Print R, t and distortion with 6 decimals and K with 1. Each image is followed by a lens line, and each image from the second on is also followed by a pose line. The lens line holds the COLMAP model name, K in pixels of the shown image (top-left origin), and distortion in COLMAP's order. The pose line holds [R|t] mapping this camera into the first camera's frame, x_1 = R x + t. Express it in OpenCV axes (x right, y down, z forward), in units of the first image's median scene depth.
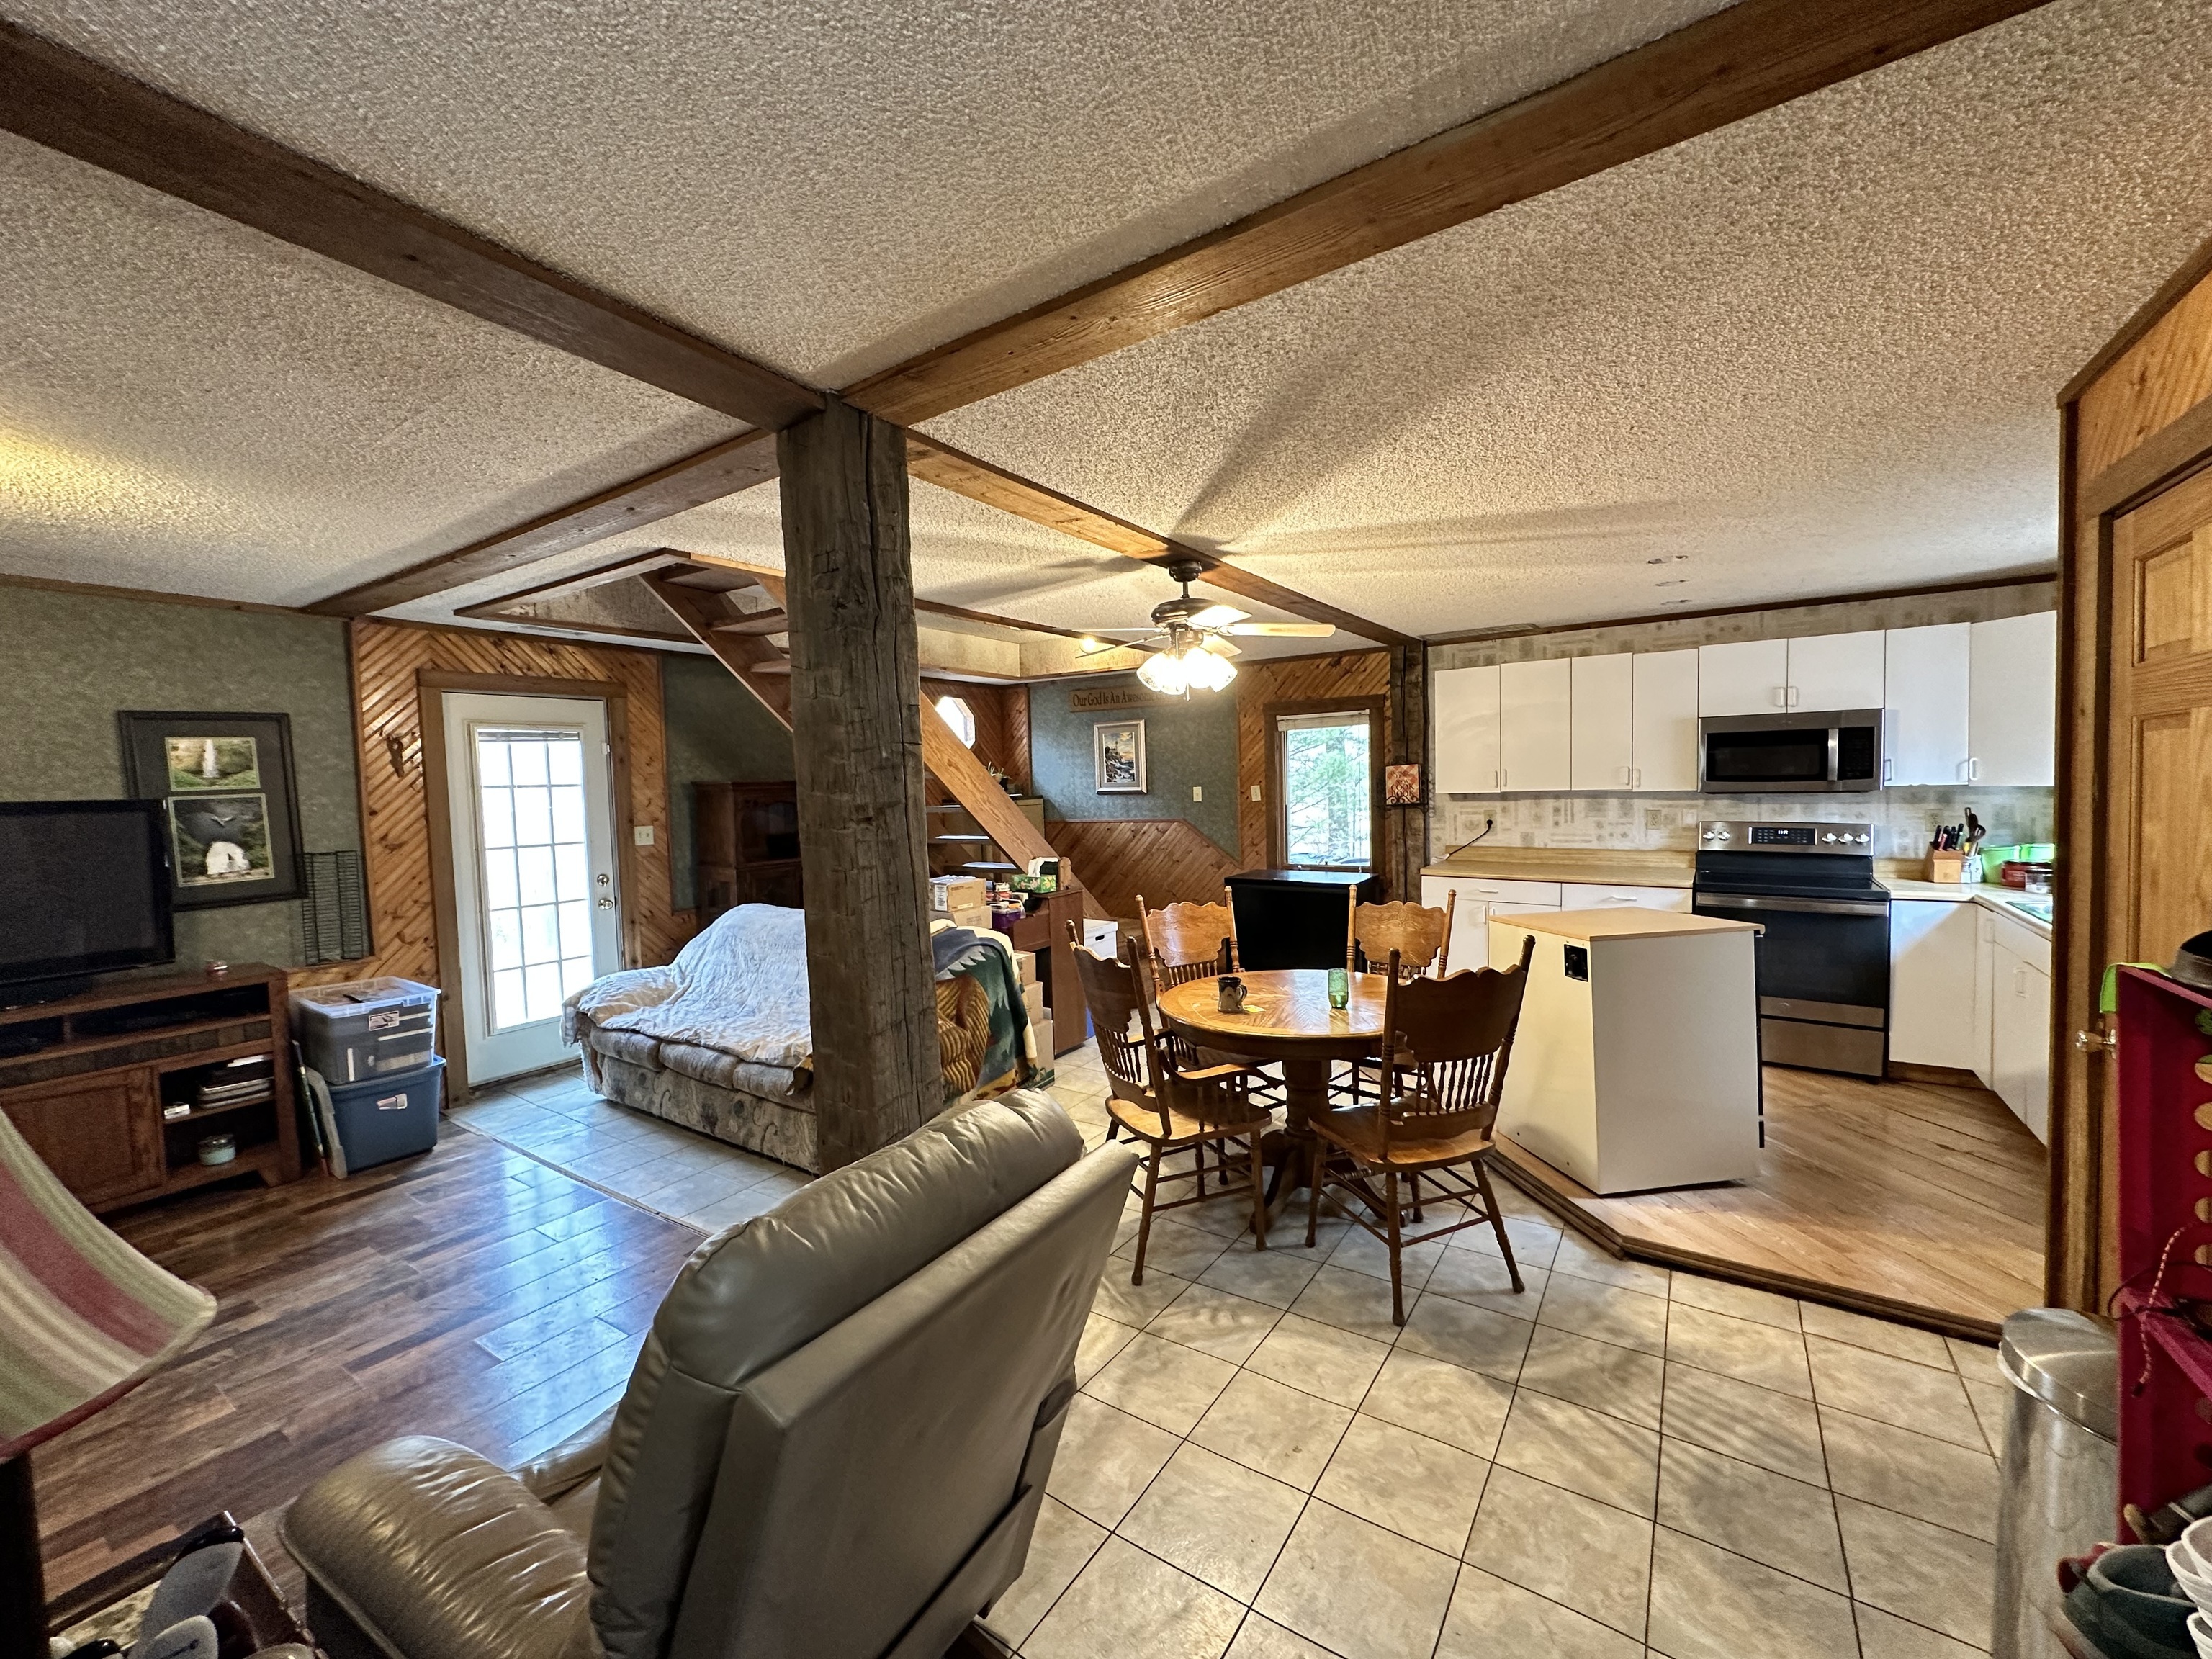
lens RADIAL K [[879.0, 0, 1106.1], [0, 879.0, 826.1], [0, 0, 1]] dist [-0.002054, 0.000245]
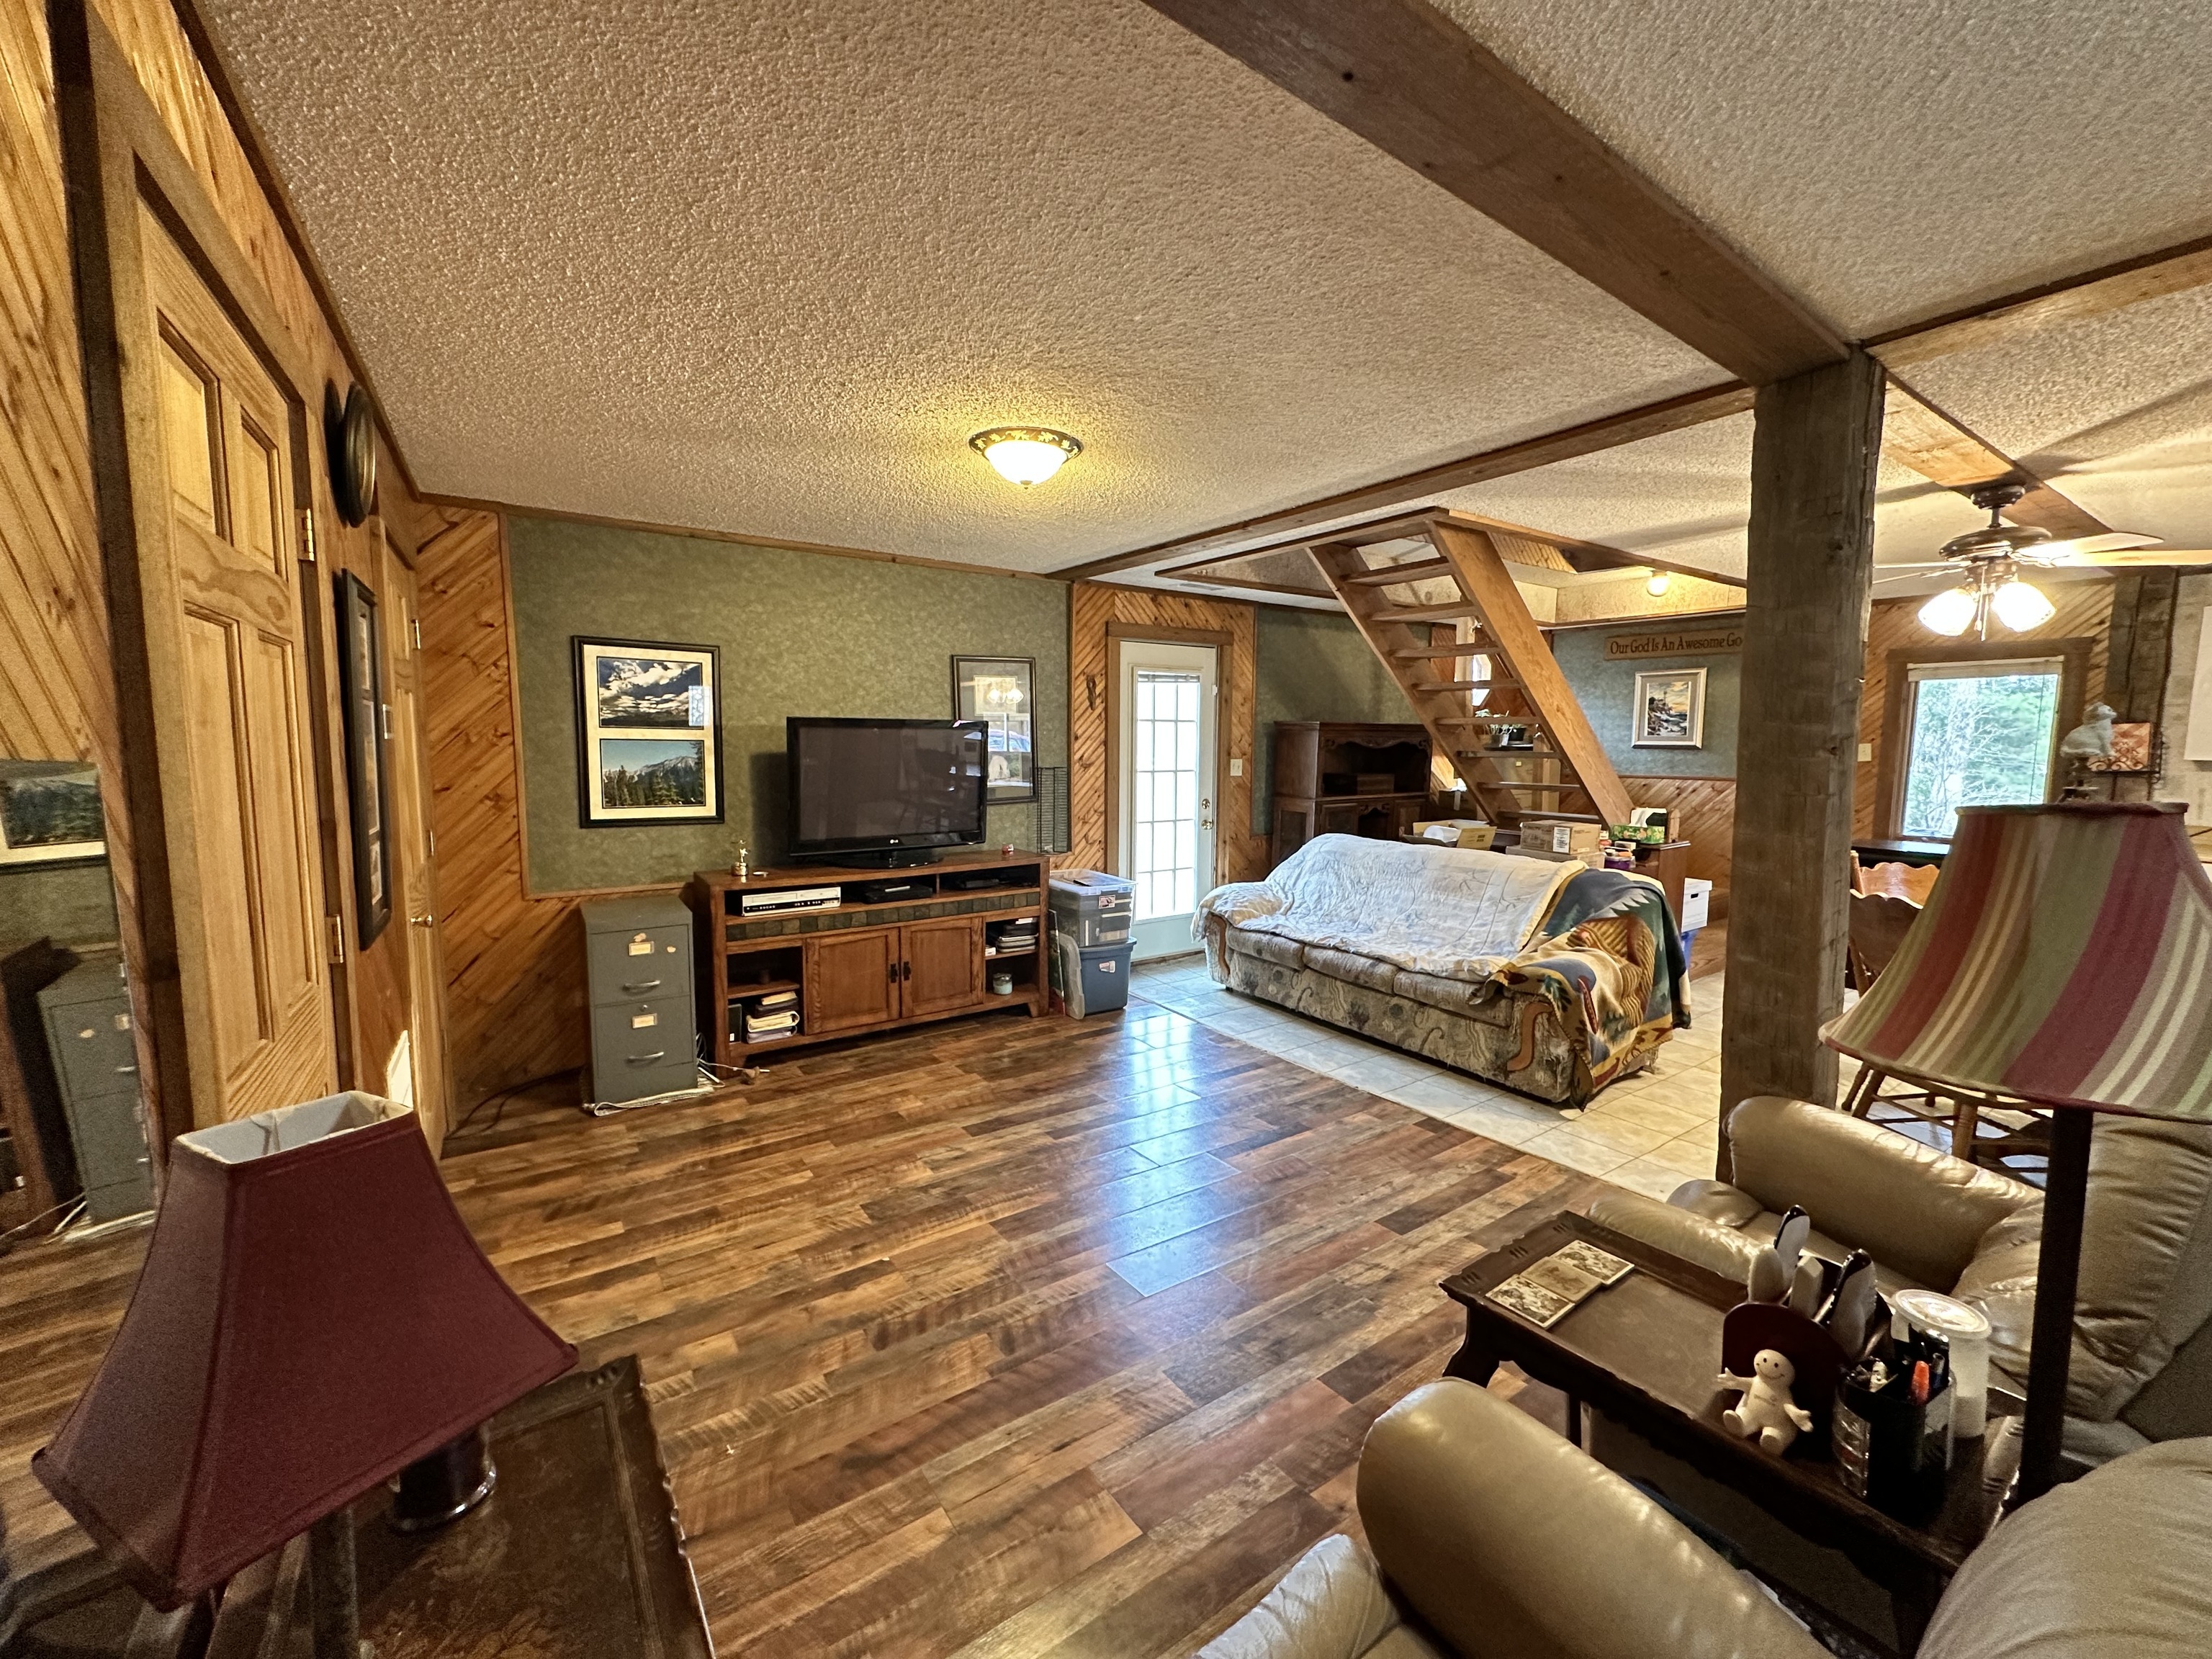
lens RADIAL K [[879.0, 0, 1106.1], [0, 879.0, 826.1], [0, 0, 1]] dist [-0.002054, 0.000245]
pose [[0.928144, 0.069265, -0.365721, -0.324362], [-0.049840, 0.996812, 0.062302, 0.029827], [0.368870, -0.039598, 0.928637, -0.152405]]
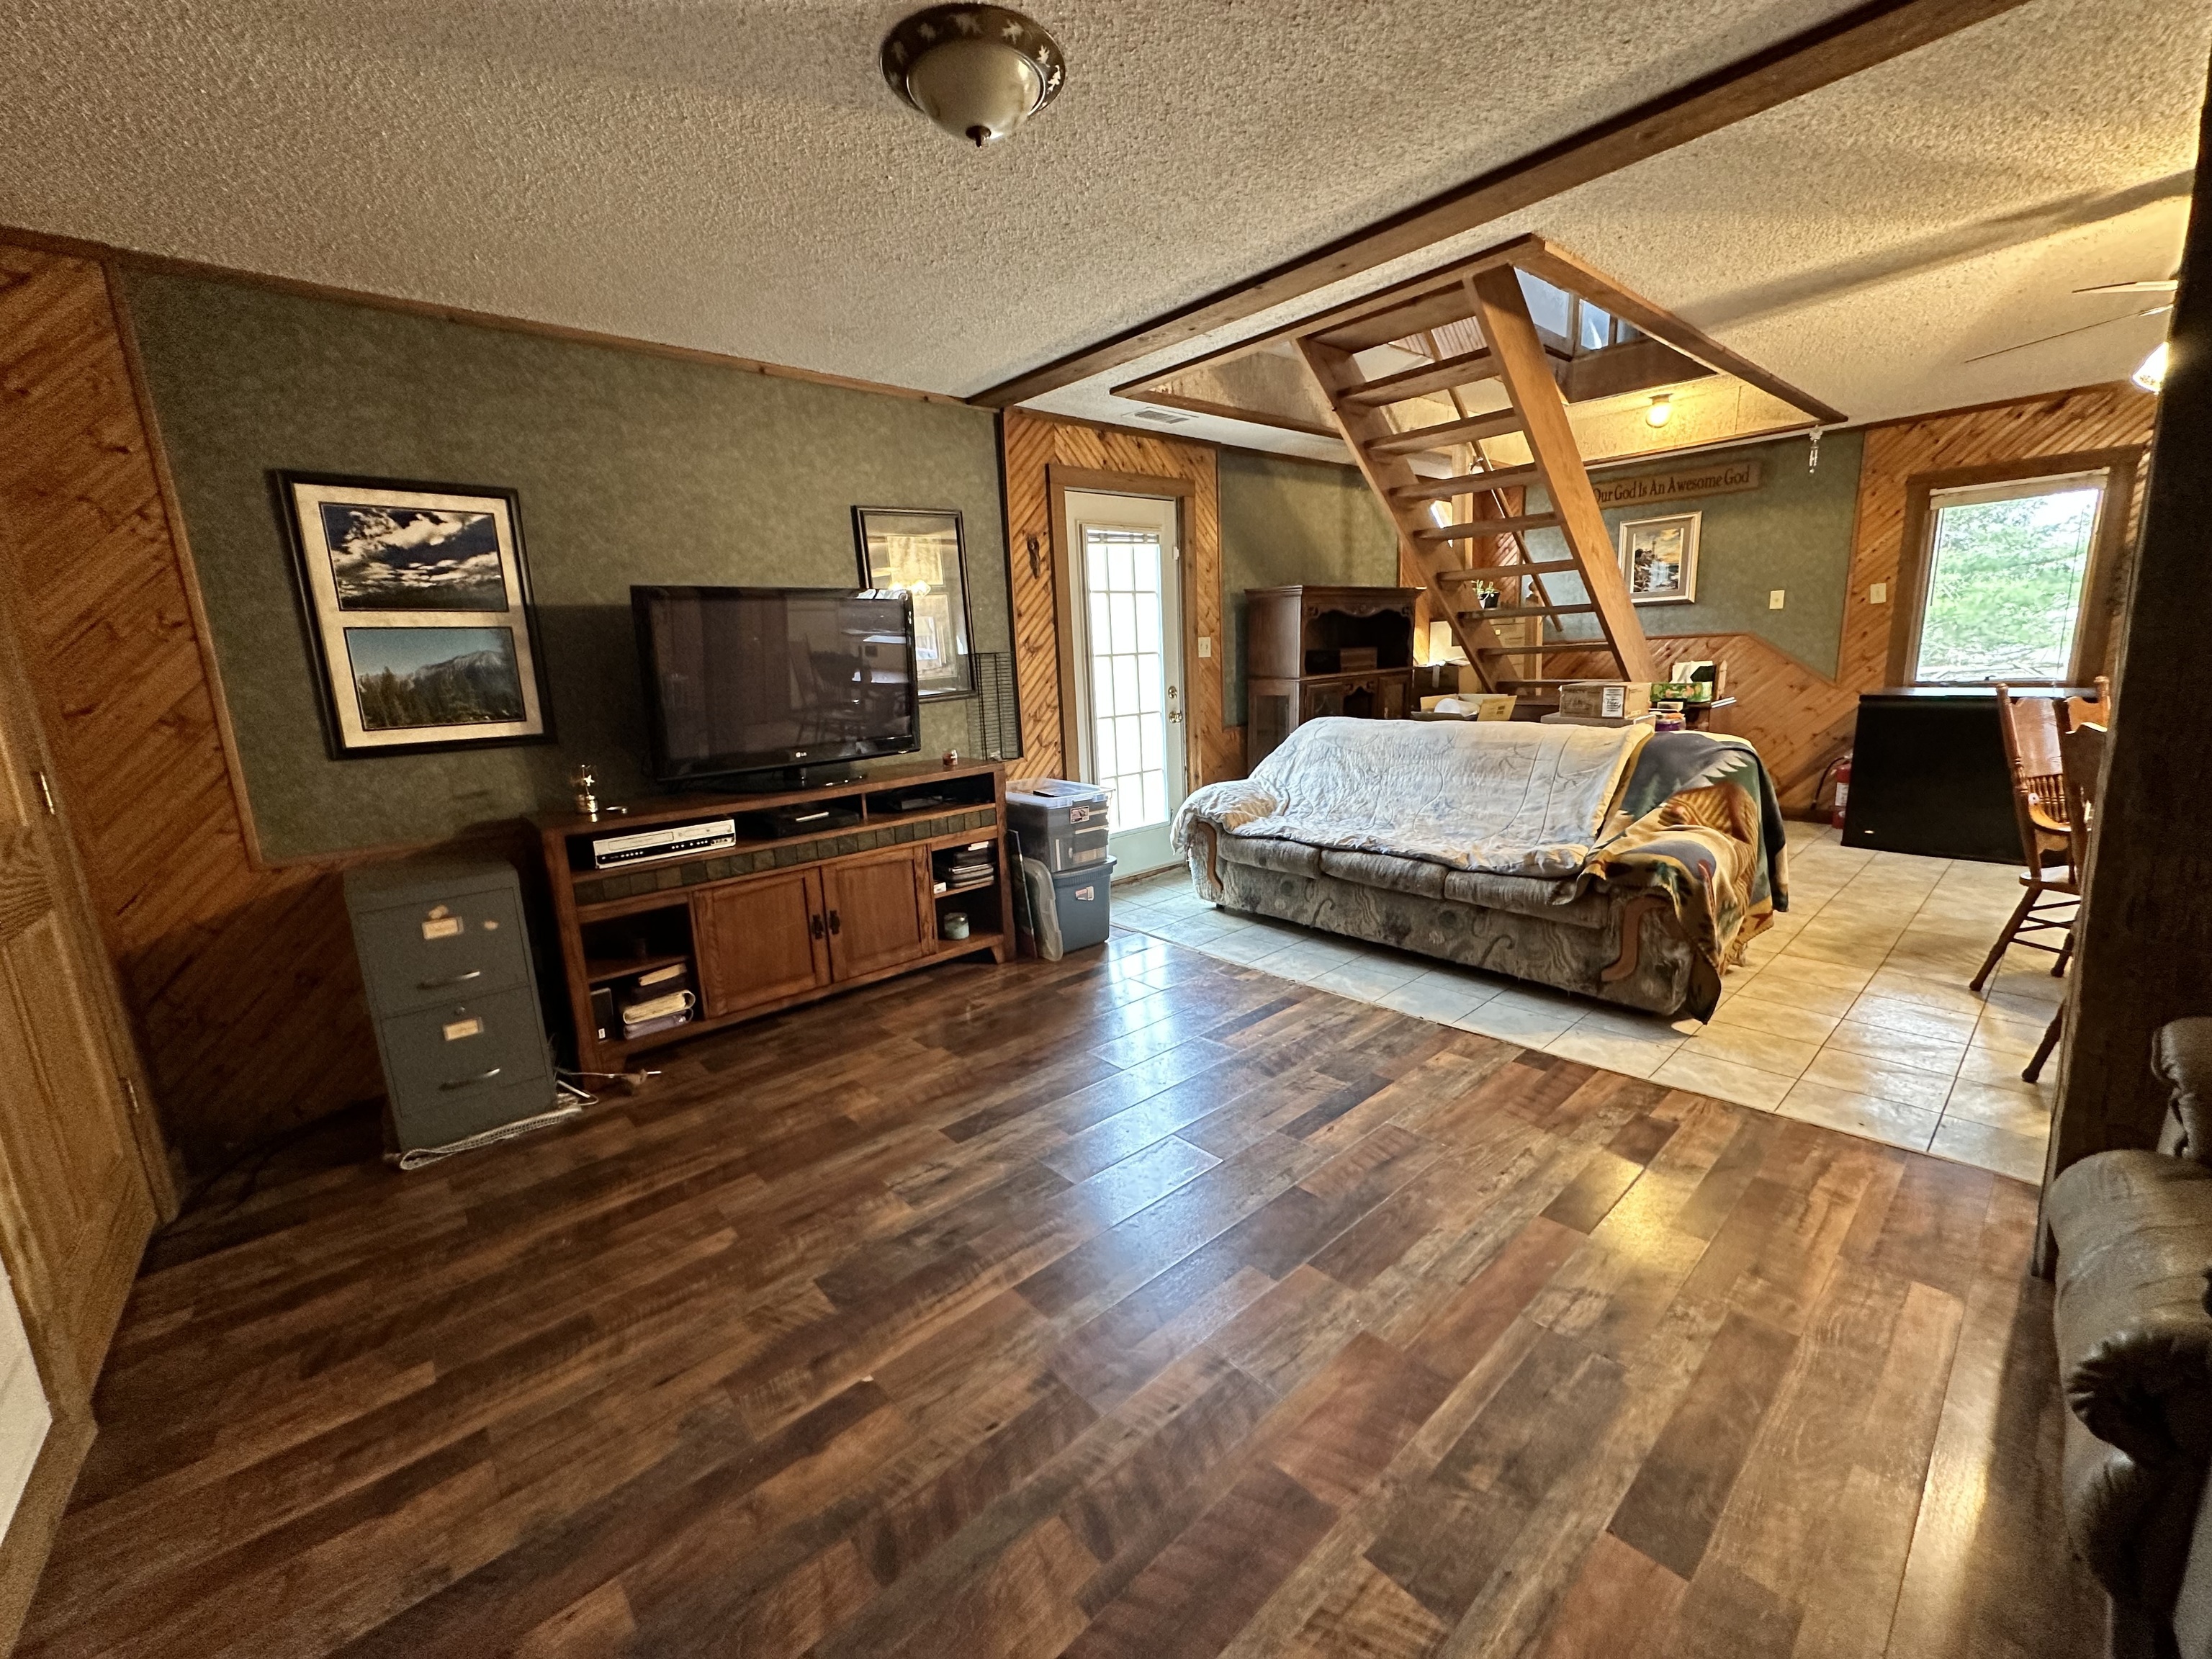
lens RADIAL K [[879.0, 0, 1106.1], [0, 879.0, 826.1], [0, 0, 1]] dist [-0.002054, 0.000245]
pose [[0.966080, 0.032544, -0.256185, -0.469151], [0.007449, 0.988103, 0.153611, 0.069333], [0.258136, -0.150309, 0.954344, 0.030633]]
